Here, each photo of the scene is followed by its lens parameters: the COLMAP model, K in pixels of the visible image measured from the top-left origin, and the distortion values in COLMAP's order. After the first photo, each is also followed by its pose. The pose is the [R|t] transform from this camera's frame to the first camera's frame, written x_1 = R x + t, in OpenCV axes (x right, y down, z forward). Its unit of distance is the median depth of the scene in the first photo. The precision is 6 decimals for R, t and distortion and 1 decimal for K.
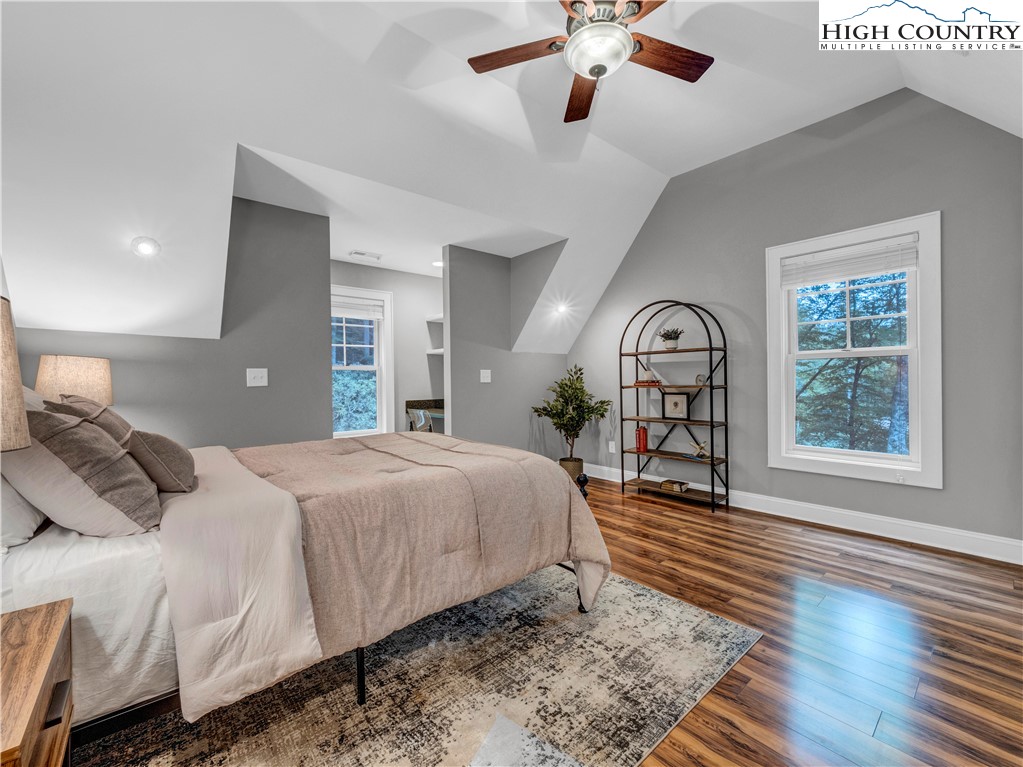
lens RADIAL K [[430.9, 0, 505.2], [0, 430.9, 382.9], [0, 0, 1]] dist [-0.011328, 0.001304]
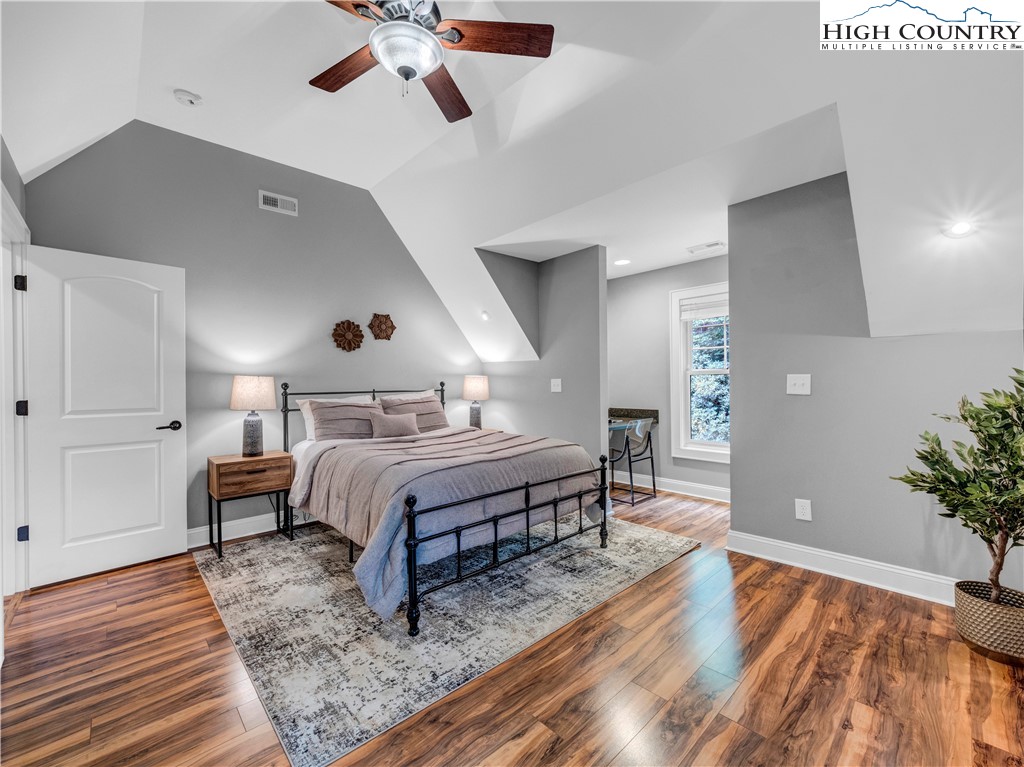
lens RADIAL K [[431.3, 0, 506.6], [0, 431.3, 385.0], [0, 0, 1]] dist [-0.011328, 0.001304]
pose [[0.040880, -0.000318, -0.999164, 1.049643], [-0.002124, 0.999998, -0.000406, -0.025771], [0.999162, 0.002139, 0.040879, 1.060669]]
